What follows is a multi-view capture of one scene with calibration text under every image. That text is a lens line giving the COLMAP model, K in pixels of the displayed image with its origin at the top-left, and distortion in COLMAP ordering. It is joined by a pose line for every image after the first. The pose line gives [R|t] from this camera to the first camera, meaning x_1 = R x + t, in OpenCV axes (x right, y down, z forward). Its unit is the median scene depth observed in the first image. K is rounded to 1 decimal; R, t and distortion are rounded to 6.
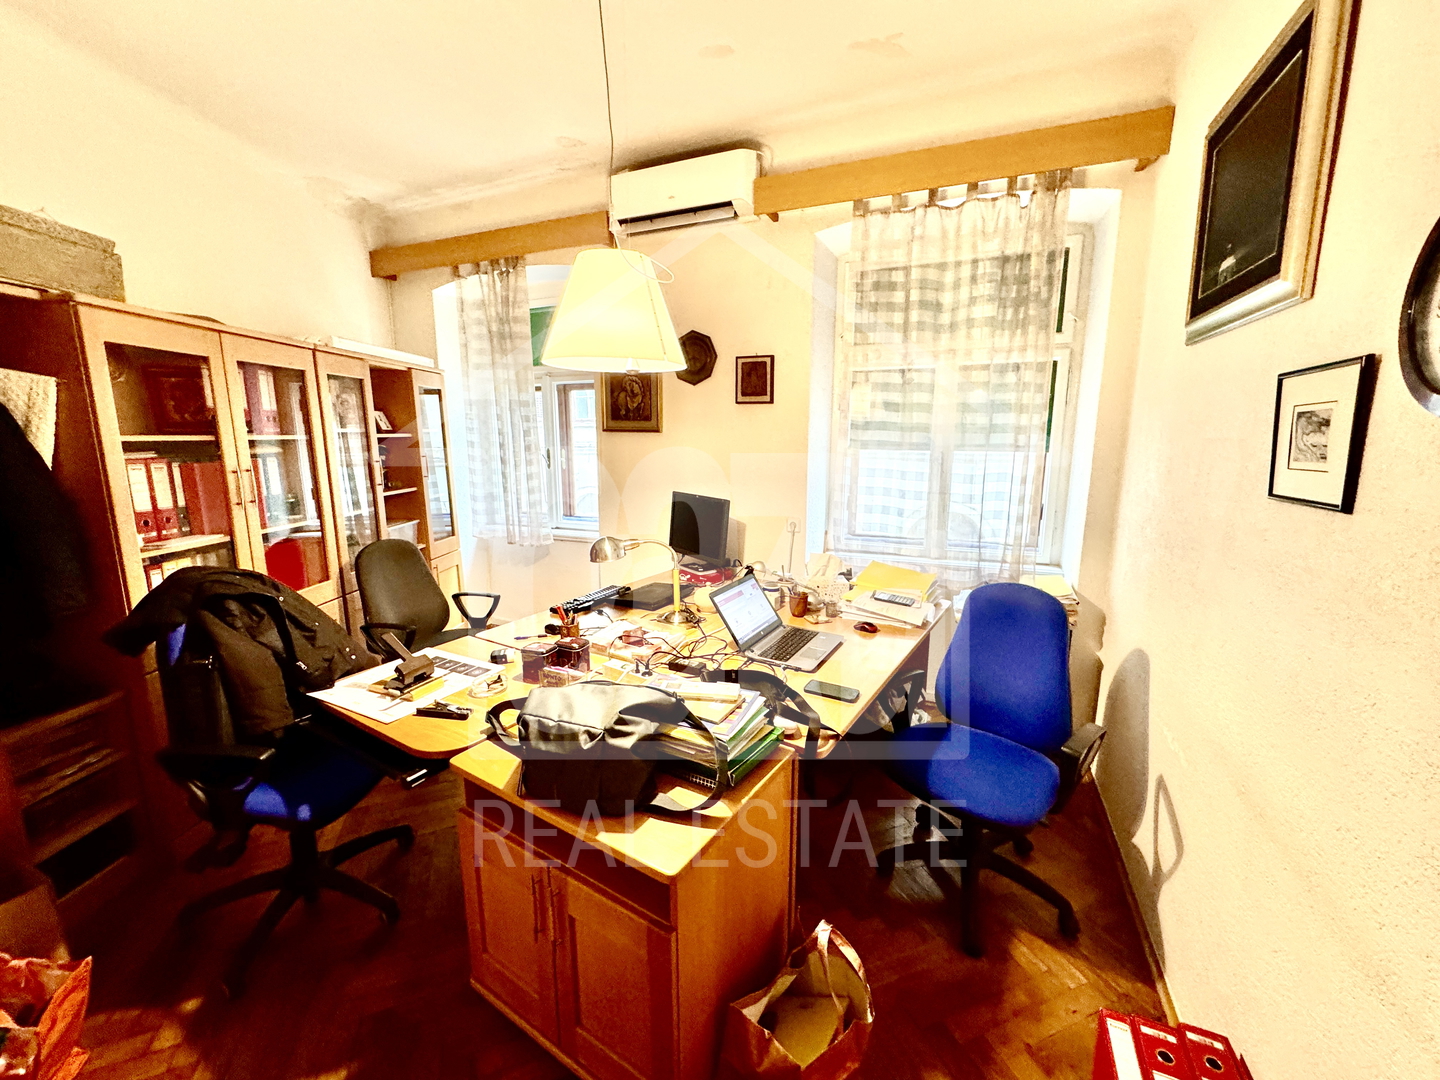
lens RADIAL K [[575.8, 0, 719.5], [0, 575.8, 538.3], [0, 0, 1]] dist [0.000145, 0.000511]
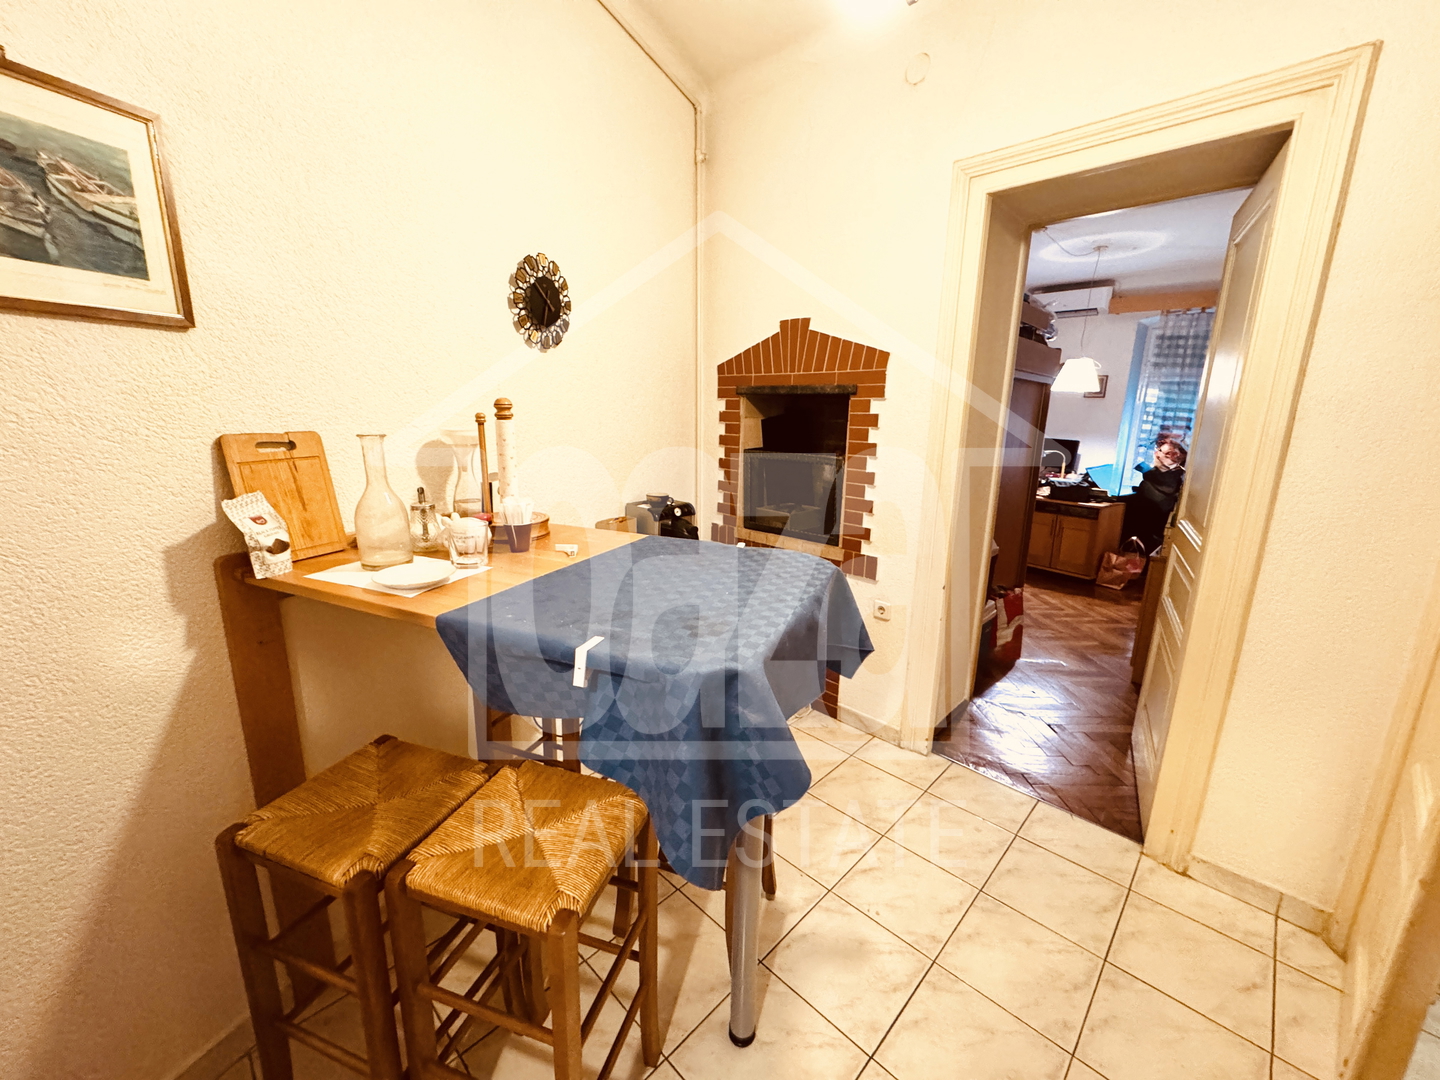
lens RADIAL K [[575.8, 0, 721.8], [0, 575.8, 539.8], [0, 0, 1]] dist [0.000145, 0.000511]
pose [[0.936159, 0.093635, -0.338880, -0.504032], [-0.077166, 0.995102, 0.061783, 0.286310], [0.343005, -0.031688, 0.938799, -1.648138]]
